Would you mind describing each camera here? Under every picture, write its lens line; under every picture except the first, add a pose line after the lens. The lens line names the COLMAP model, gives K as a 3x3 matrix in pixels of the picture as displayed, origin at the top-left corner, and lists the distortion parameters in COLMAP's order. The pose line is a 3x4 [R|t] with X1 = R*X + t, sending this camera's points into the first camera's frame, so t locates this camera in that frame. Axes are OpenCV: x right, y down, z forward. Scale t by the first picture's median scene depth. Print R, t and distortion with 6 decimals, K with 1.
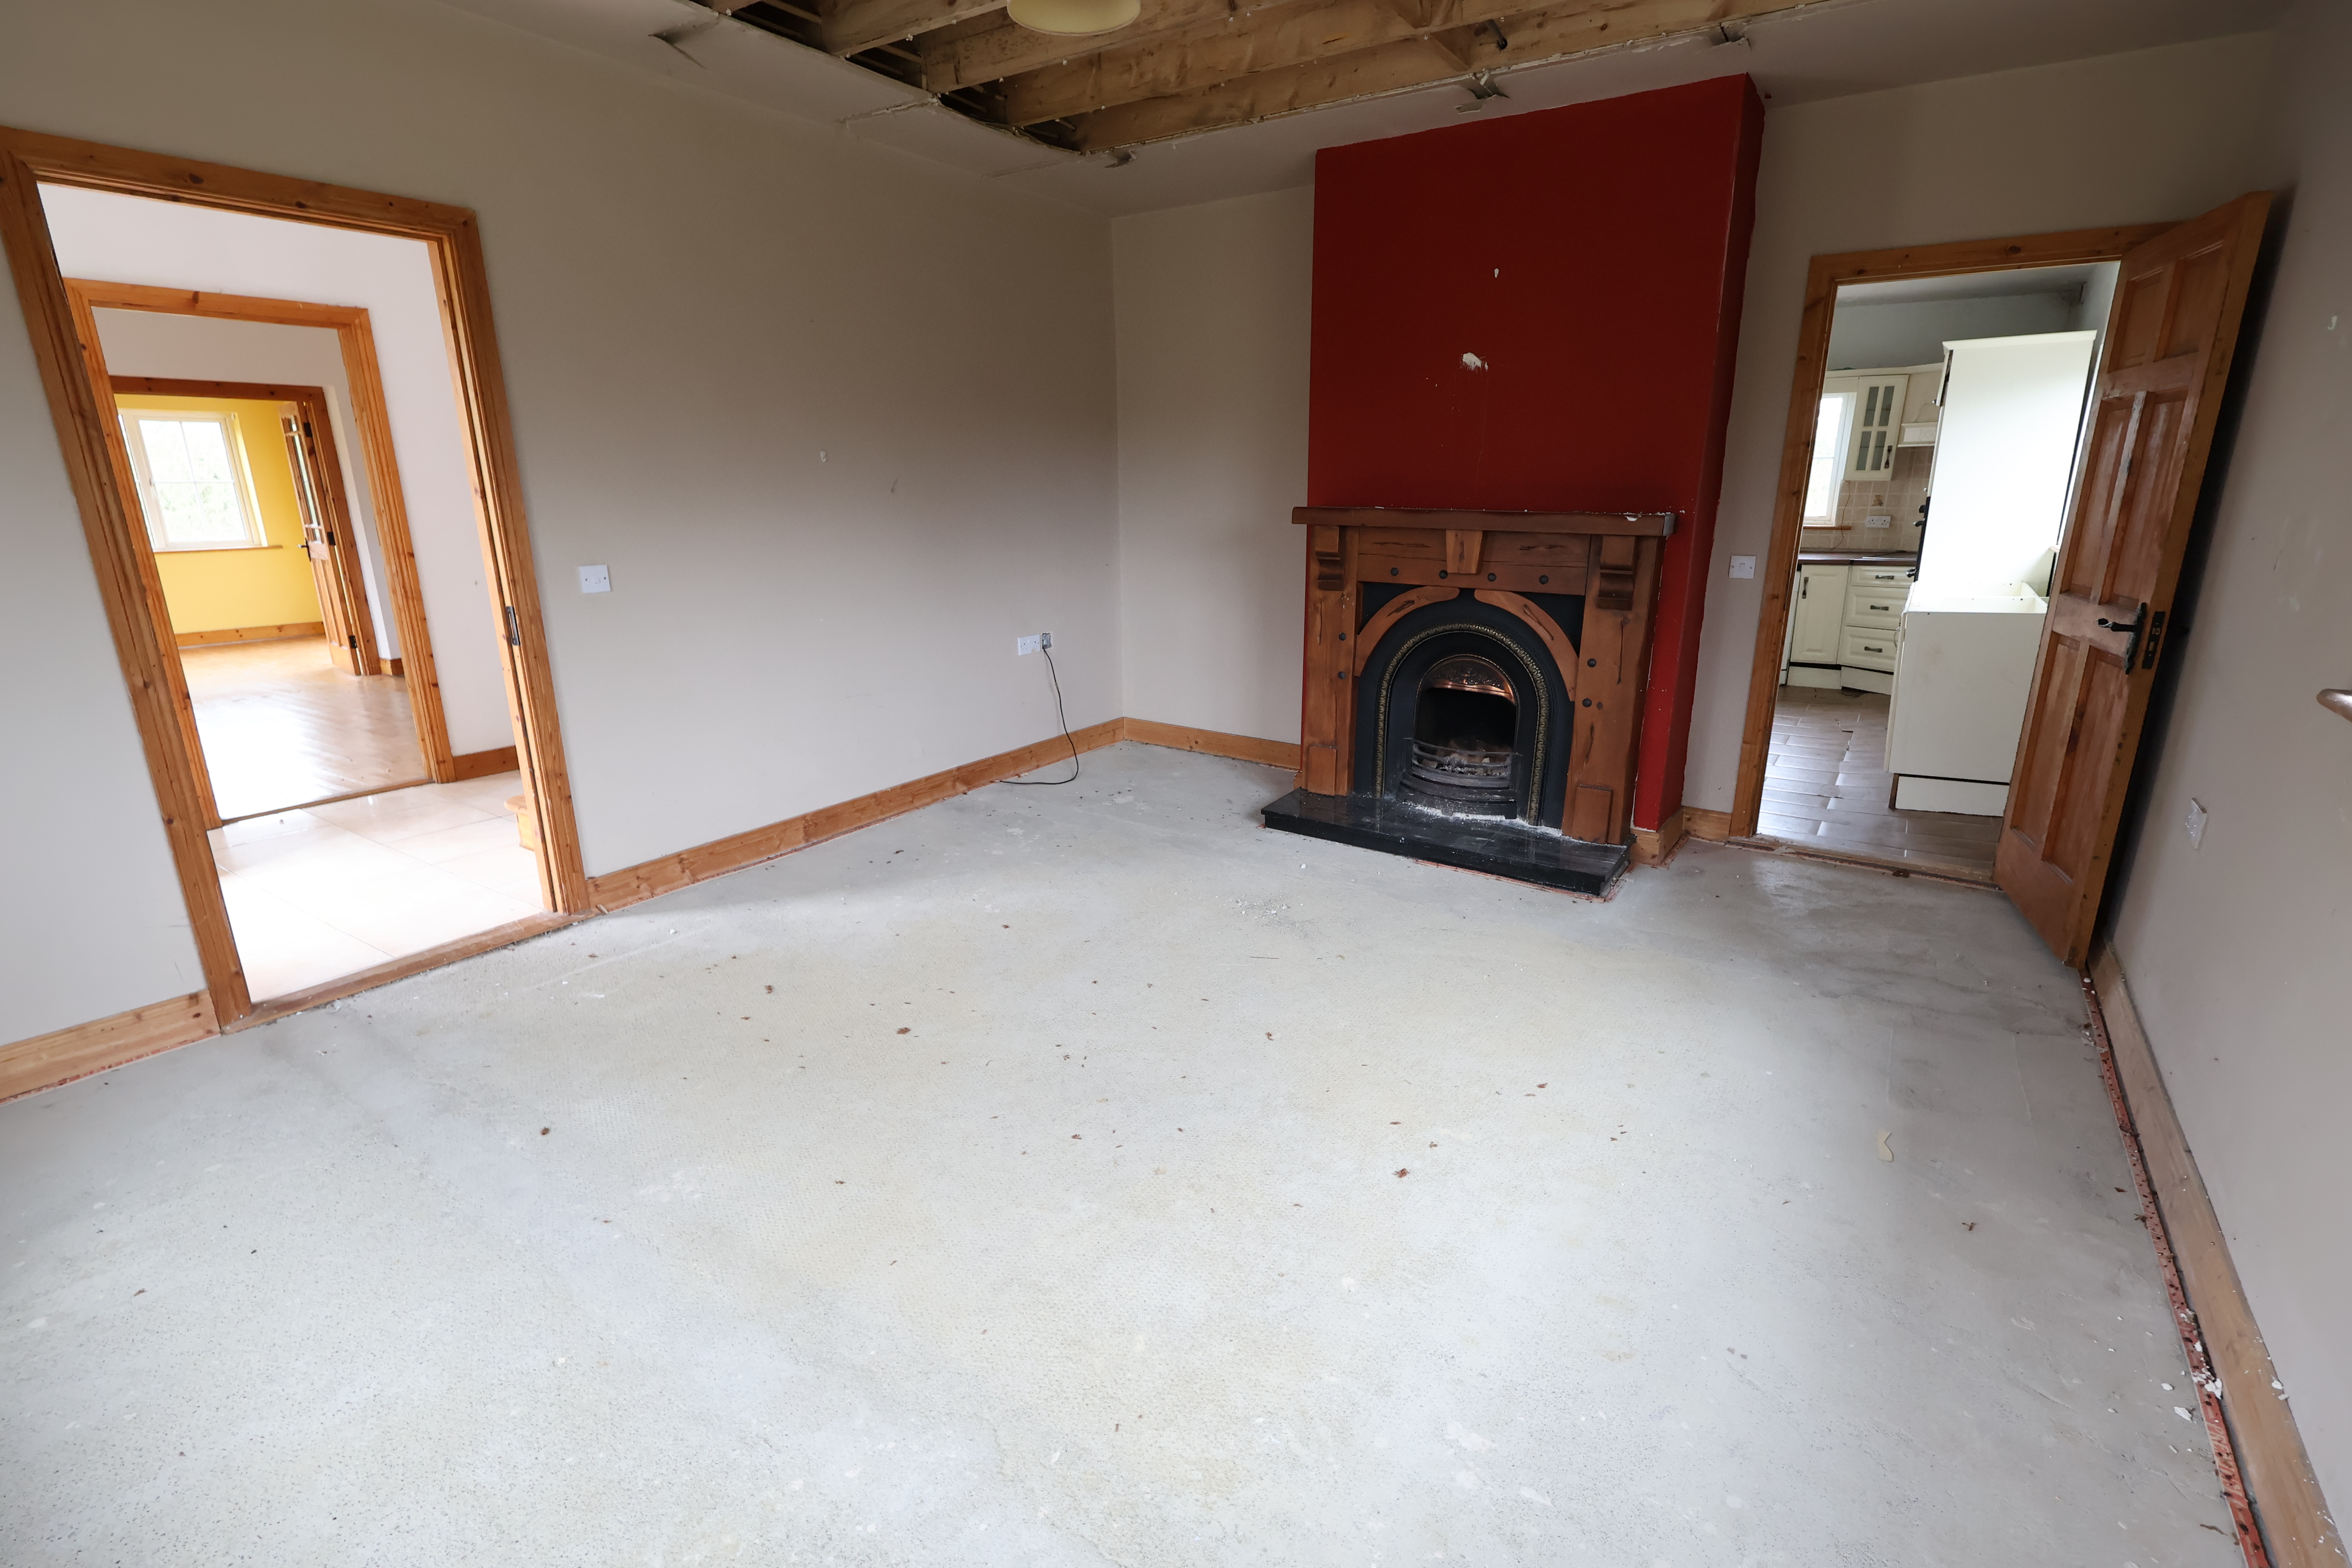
lens RADIAL K [[1085.8, 0, 1177.6], [0, 1085.8, 783.5], [0, 0, 1]] dist [-0.001813, 0.000397]
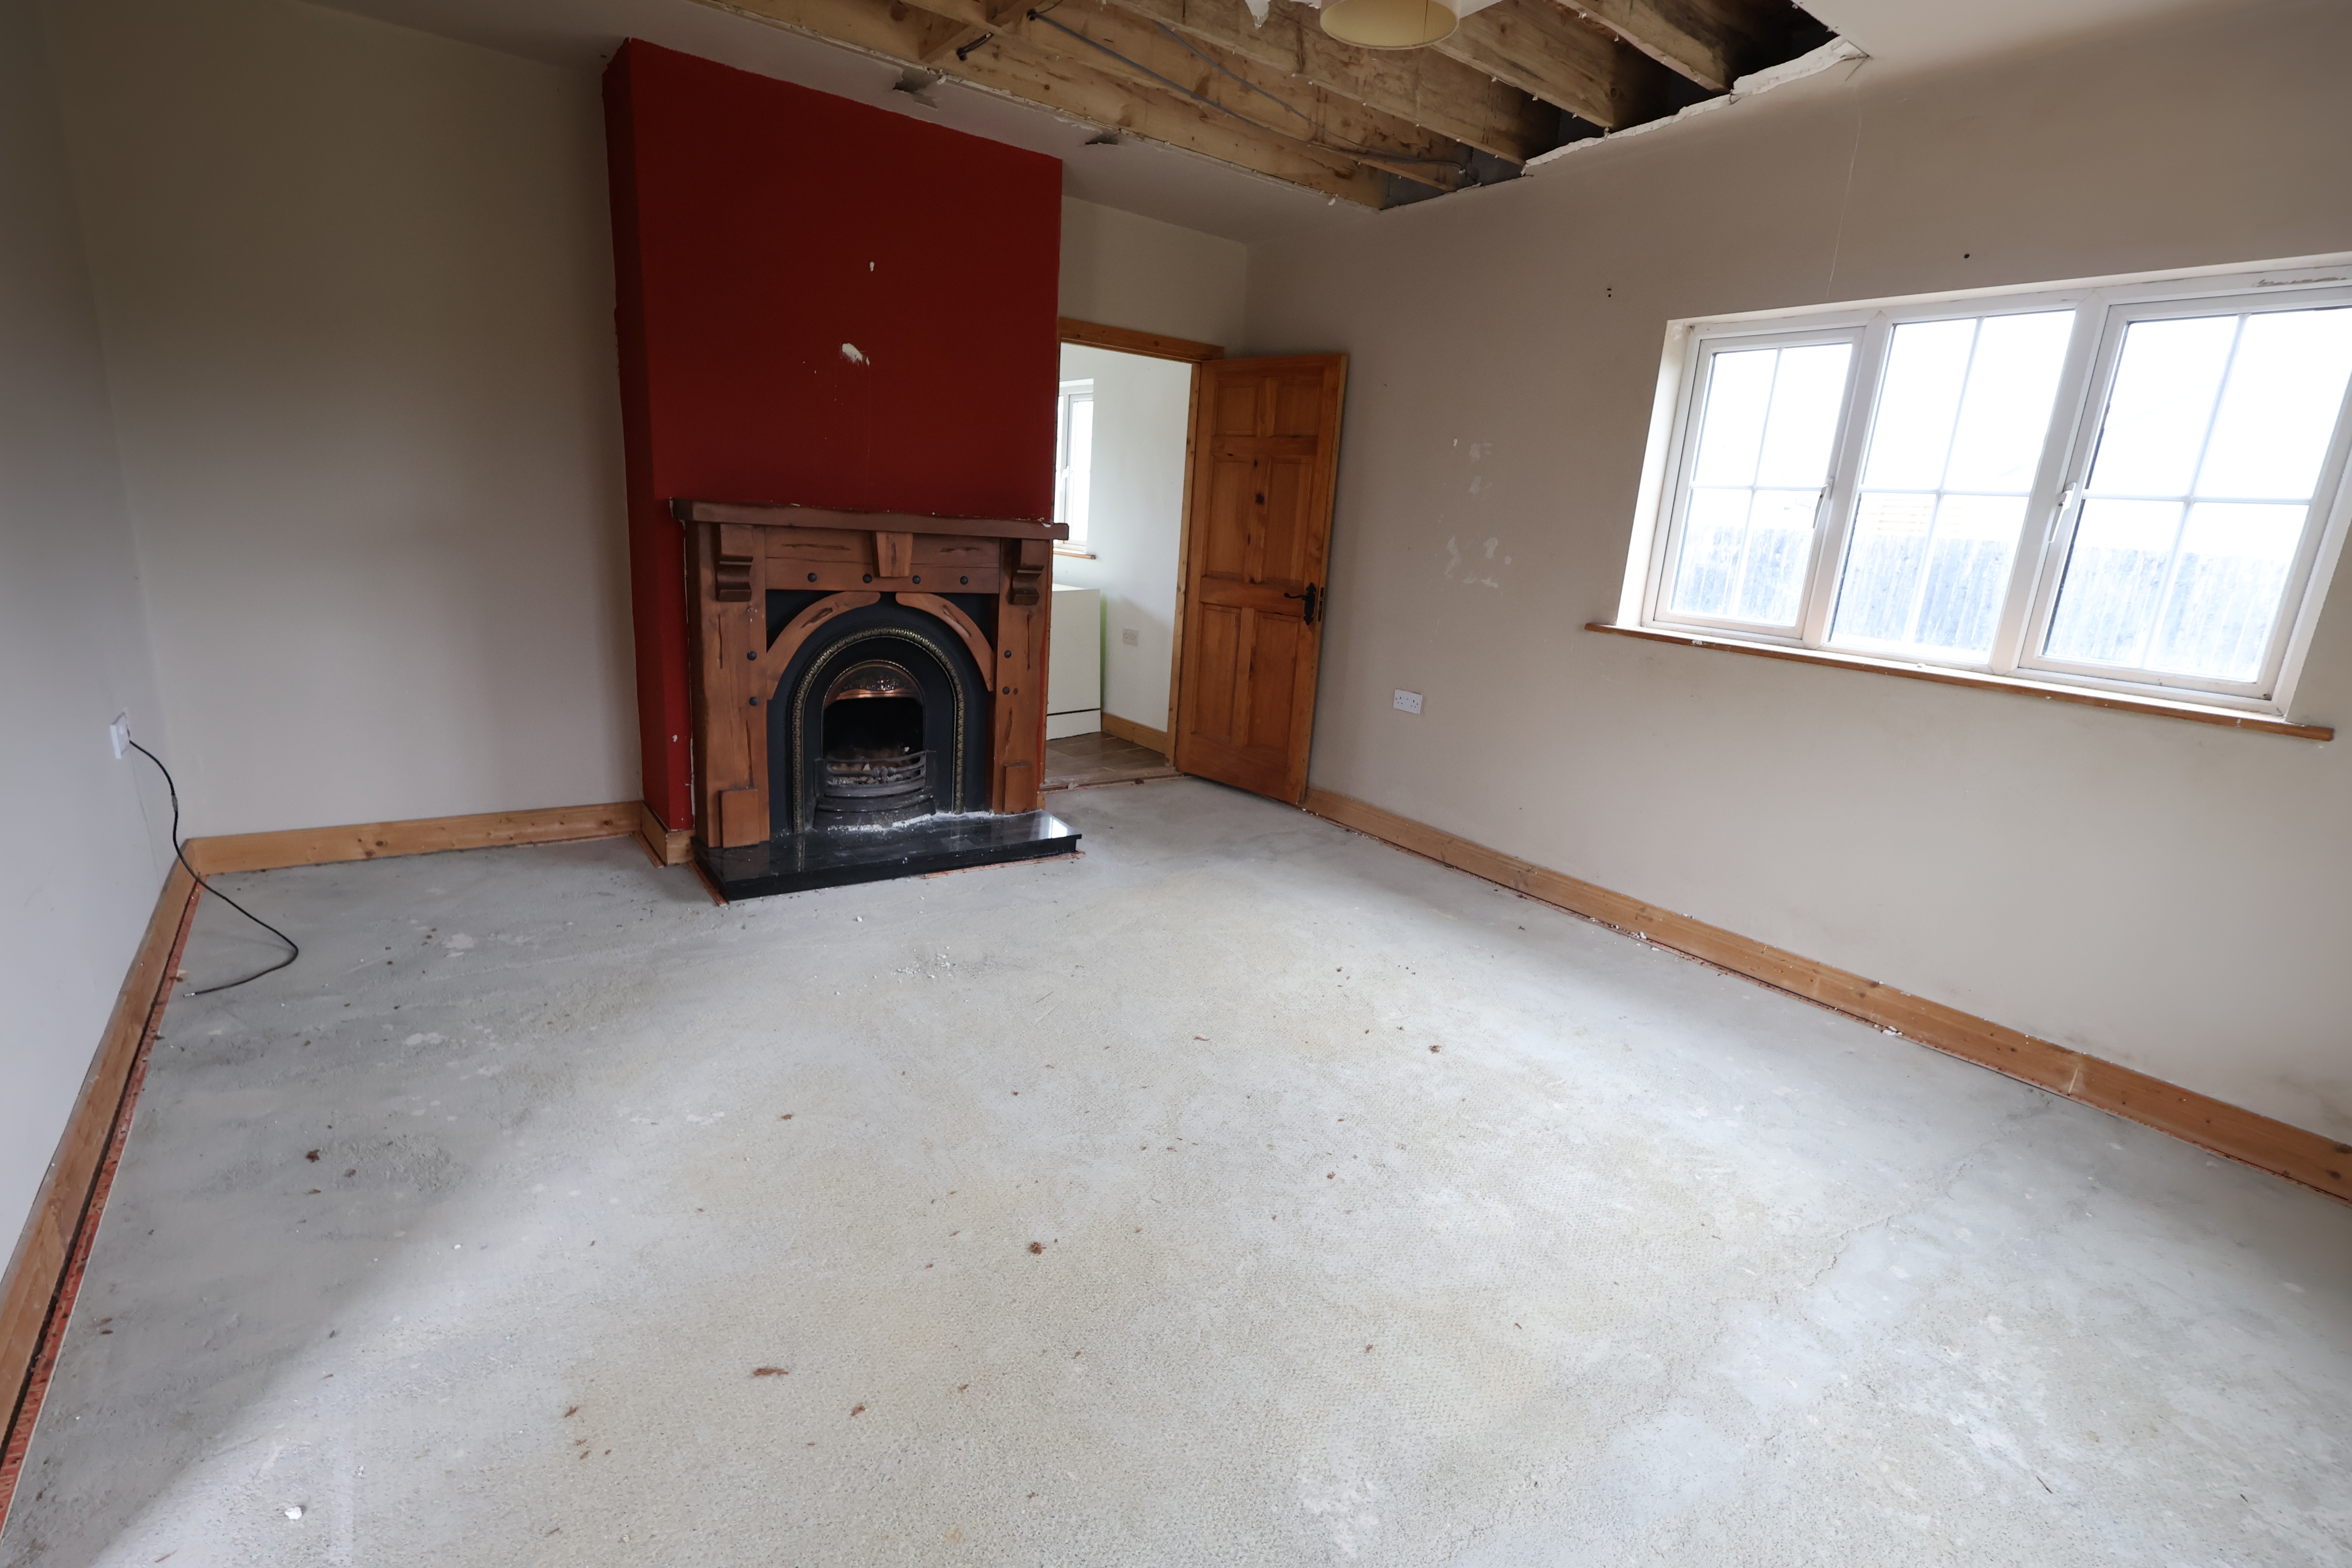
lens RADIAL K [[1085.8, 0, 1170.2], [0, 1085.8, 779.6], [0, 0, 1]] dist [-0.001813, 0.000397]
pose [[0.345171, -0.206020, 0.915649, -0.544044], [0.188674, 0.970925, 0.147333, -0.107780], [-0.919380, 0.121904, 0.374005, 0.409430]]
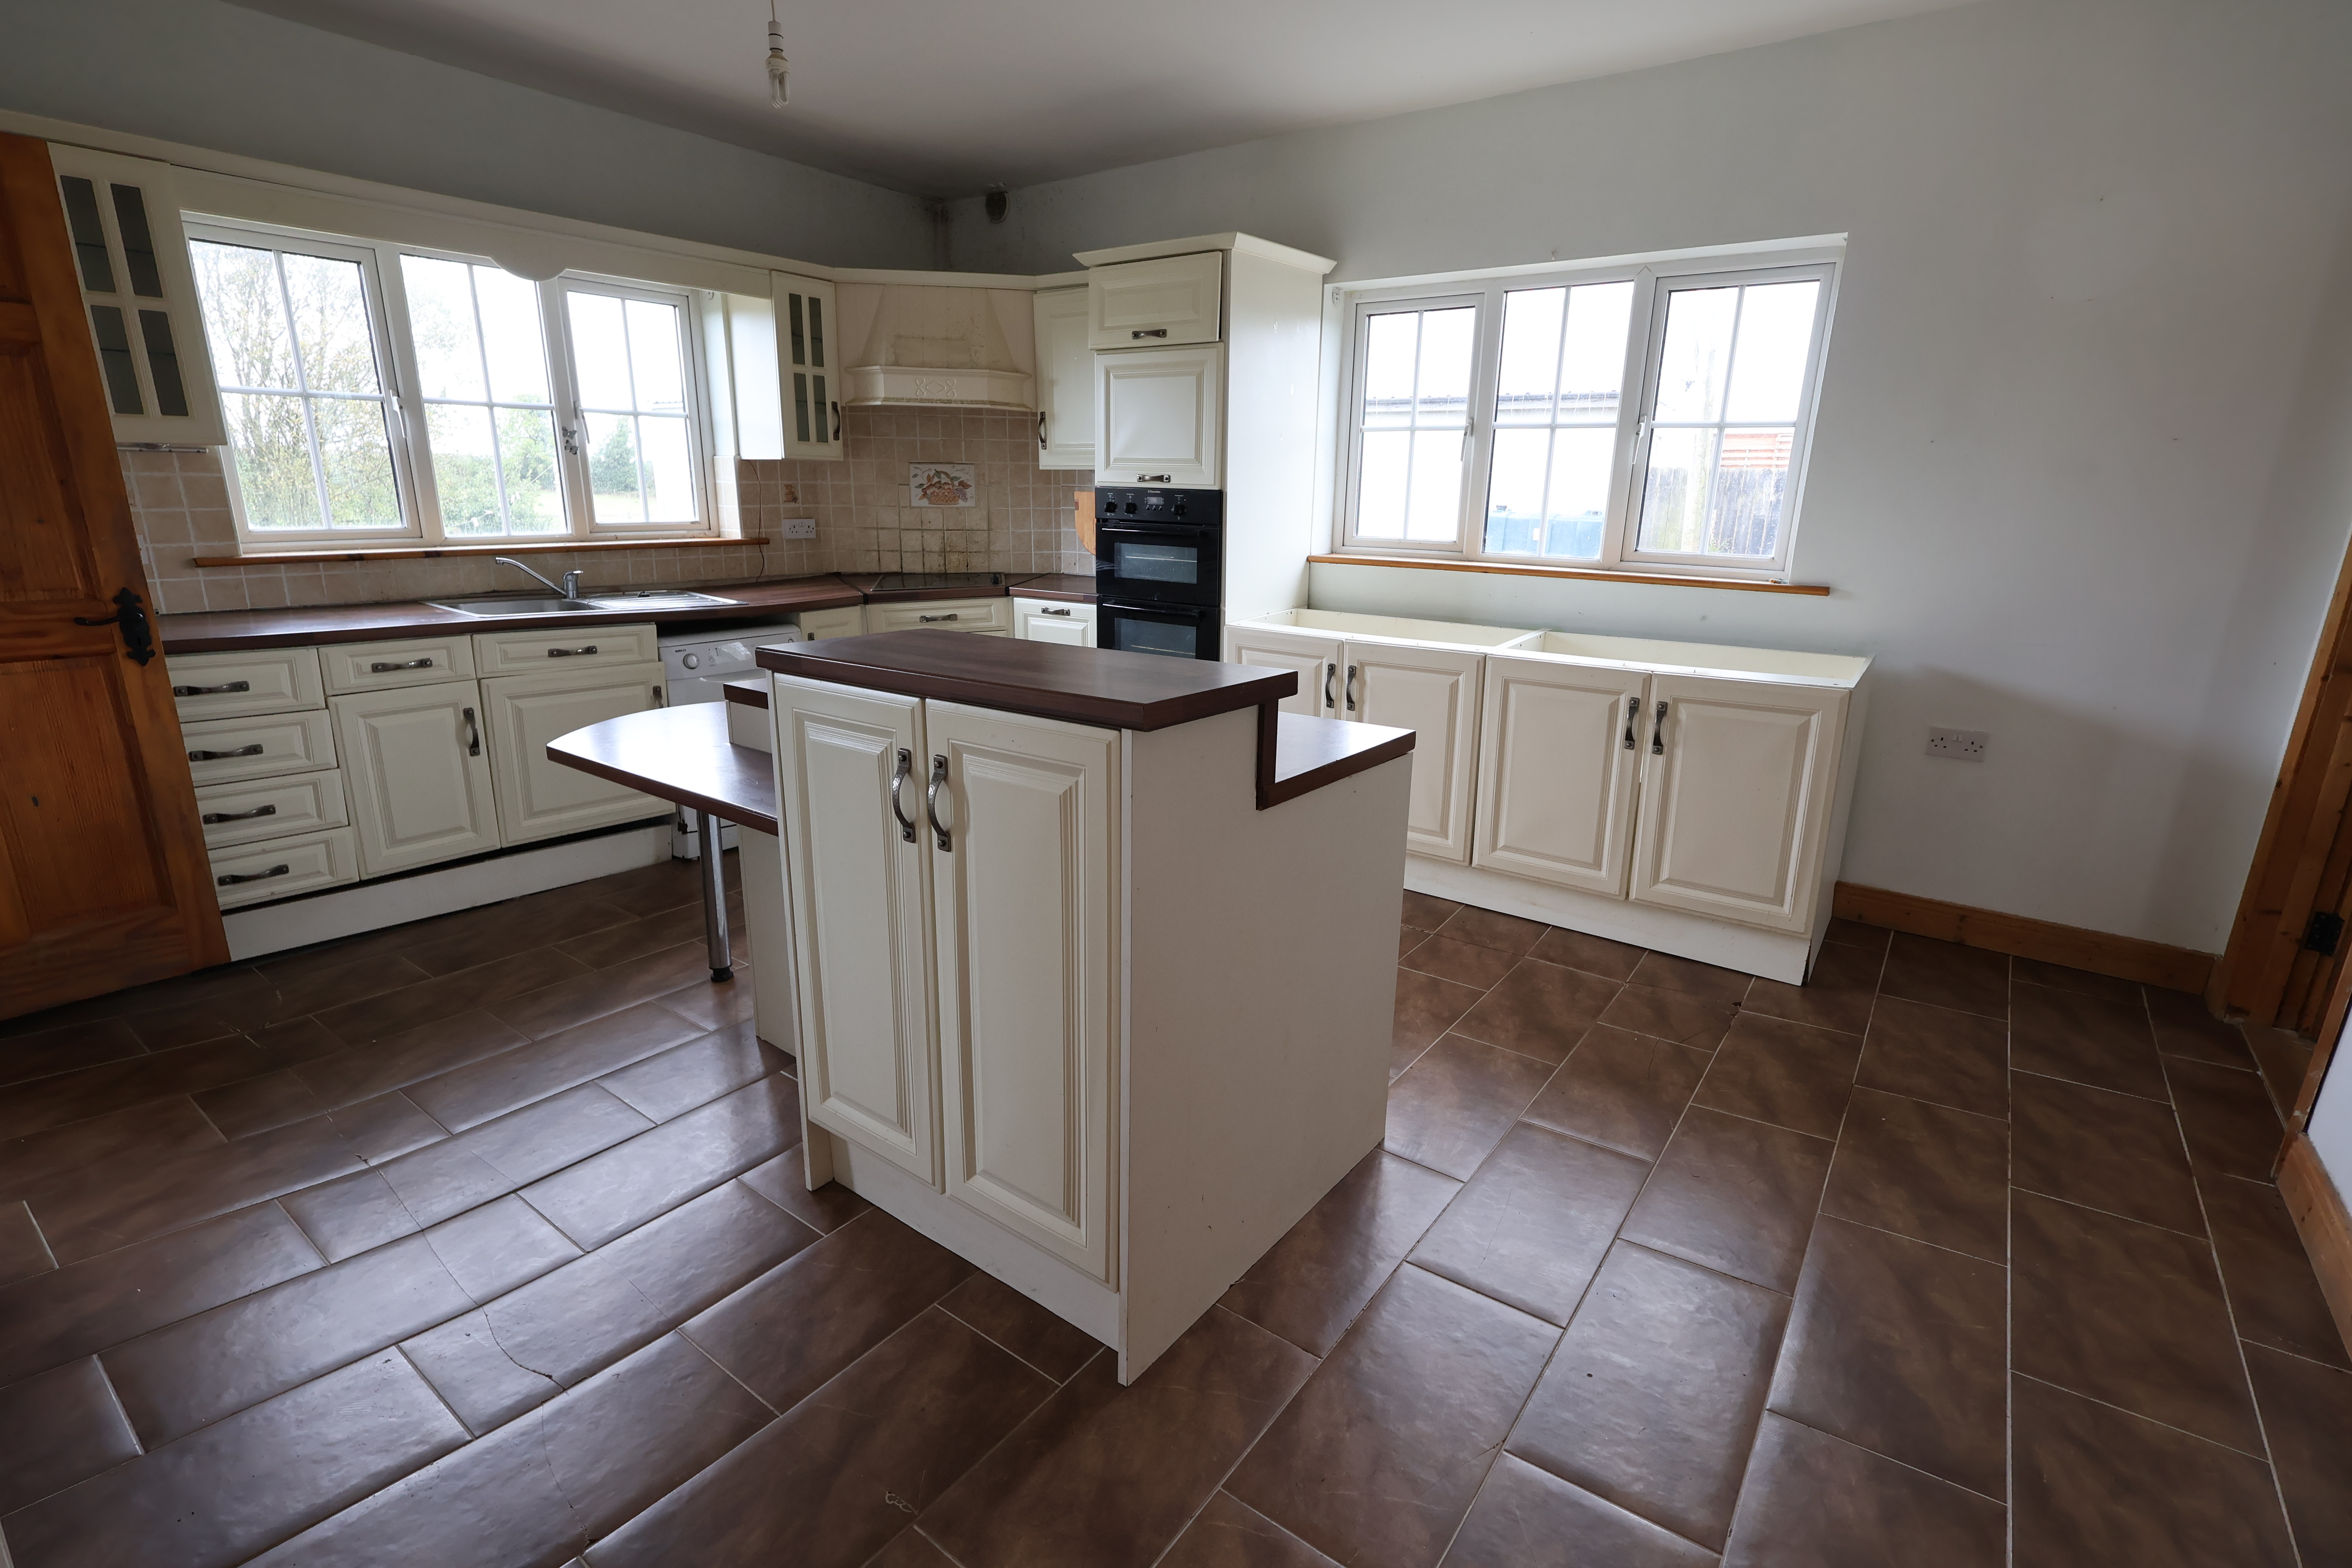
lens RADIAL K [[1085.8, 0, 1190.1], [0, 1085.8, 781.2], [0, 0, 1]] dist [-0.001813, 0.000397]
pose [[0.033320, -0.267031, 0.963112, 0.056447], [0.250631, 0.935087, 0.250590, -0.381149], [-0.967509, 0.233036, 0.098084, 1.407628]]
